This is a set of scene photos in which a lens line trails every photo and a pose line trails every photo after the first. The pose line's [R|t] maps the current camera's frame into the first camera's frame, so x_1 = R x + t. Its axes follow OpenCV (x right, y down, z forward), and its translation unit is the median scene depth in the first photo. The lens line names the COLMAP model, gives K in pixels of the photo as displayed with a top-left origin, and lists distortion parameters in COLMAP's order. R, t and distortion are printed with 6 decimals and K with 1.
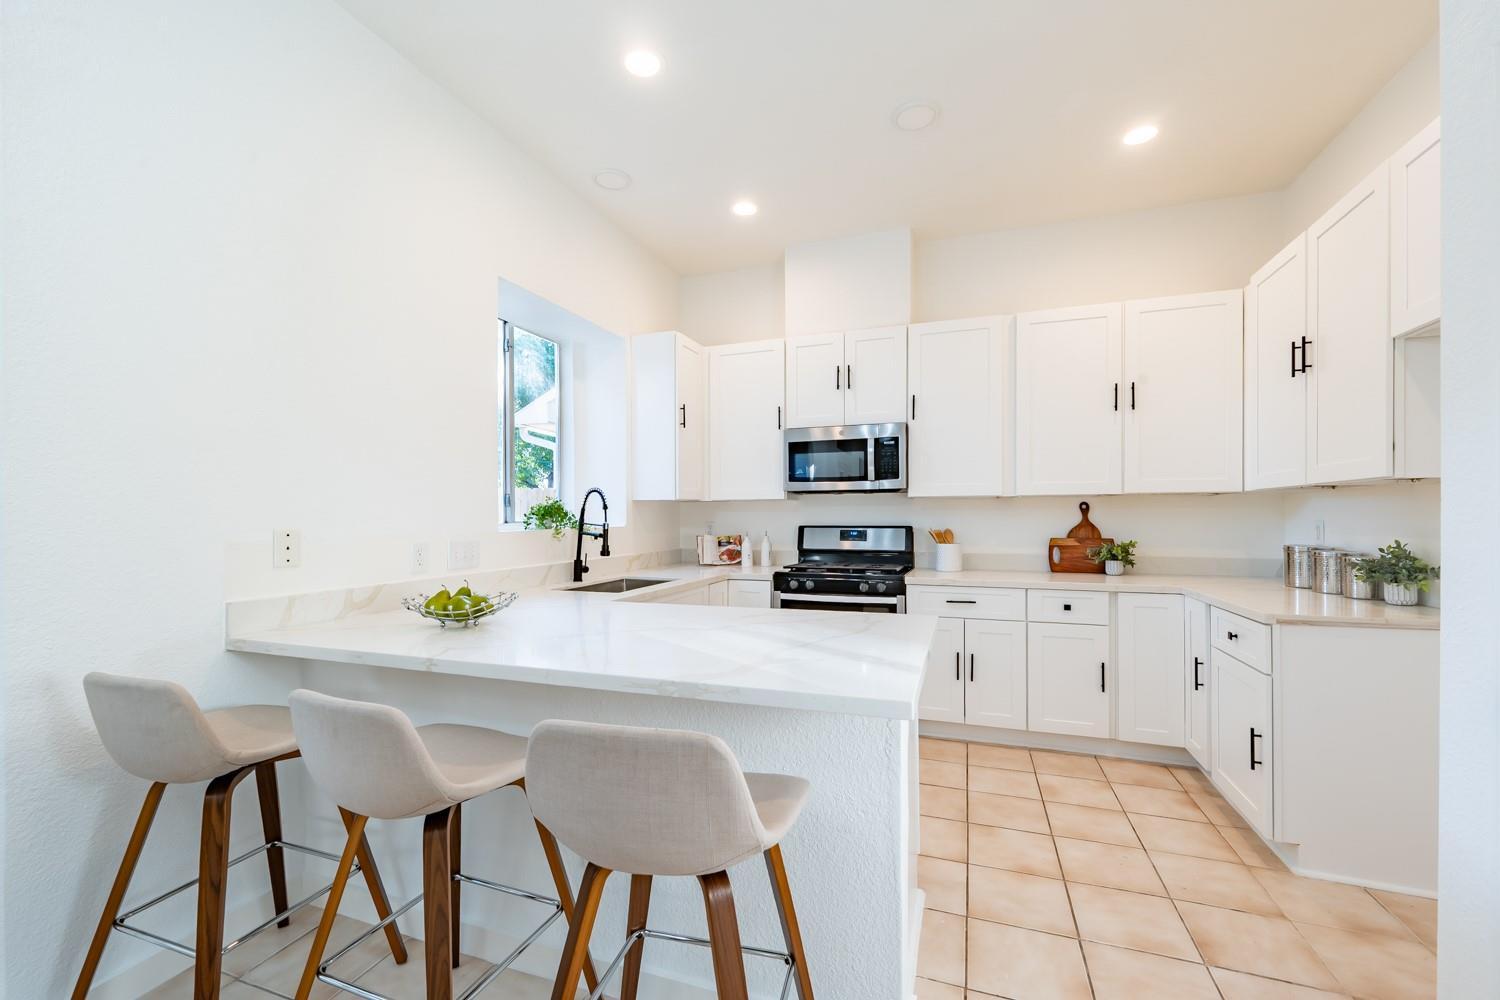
lens RADIAL K [[553.3, 0, 734.8], [0, 553.3, 515.3], [0, 0, 1]] dist [0.000026, 0.000005]
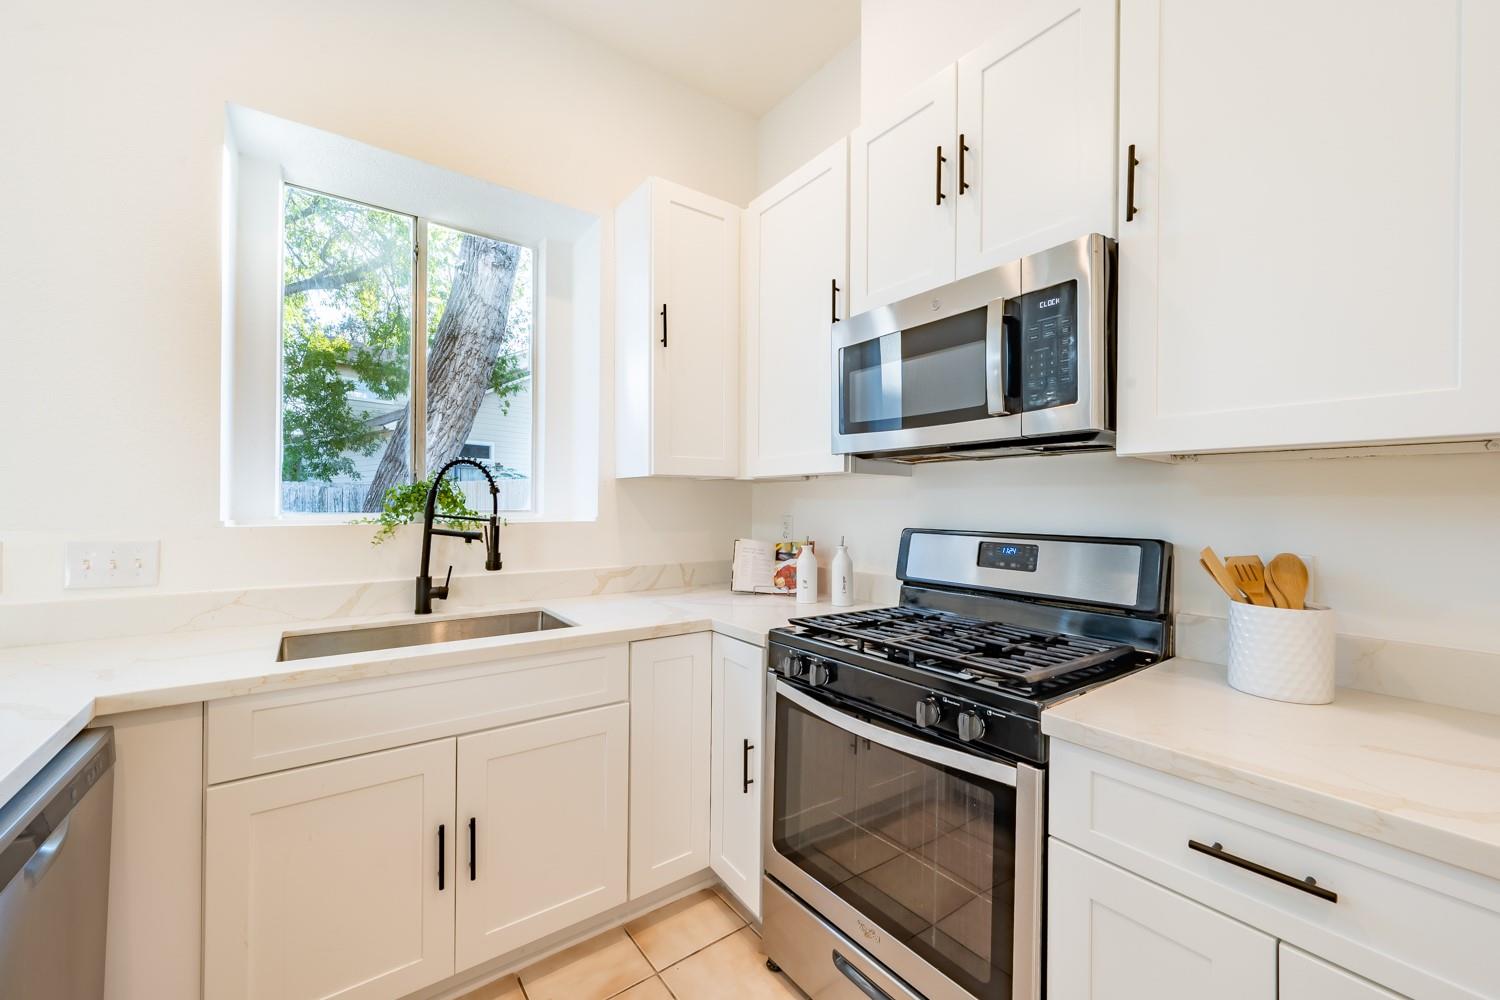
lens RADIAL K [[587.5, 0, 749.6], [0, 587.5, 504.1], [0, 0, 1]] dist [-0.000977, 0.000168]
pose [[0.858696, 0.009577, -0.512396, 0.295618], [-0.009386, 0.999952, 0.002959, -0.002490], [0.512400, 0.002268, 0.858744, 0.556450]]
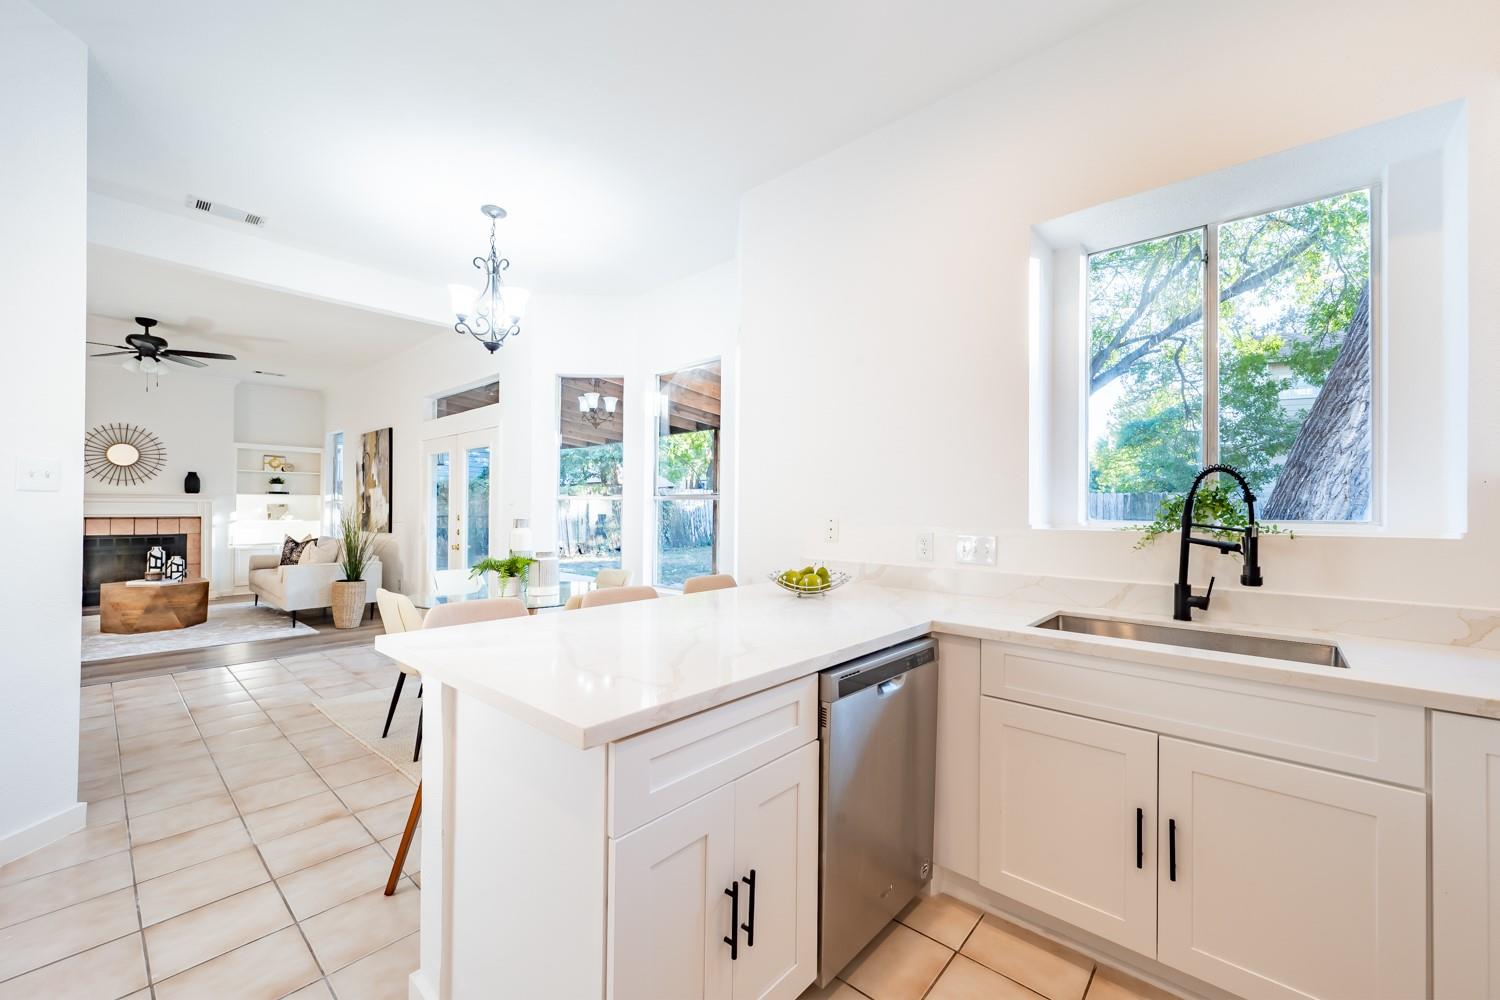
lens RADIAL K [[587.5, 0, 749.6], [0, 587.5, 504.1], [0, 0, 1]] dist [-0.000977, 0.000168]
pose [[-0.321830, -0.004806, -0.946785, 0.418946], [-0.005414, 0.999980, -0.003236, -0.002649], [0.946782, 0.004084, -0.321849, 0.659798]]
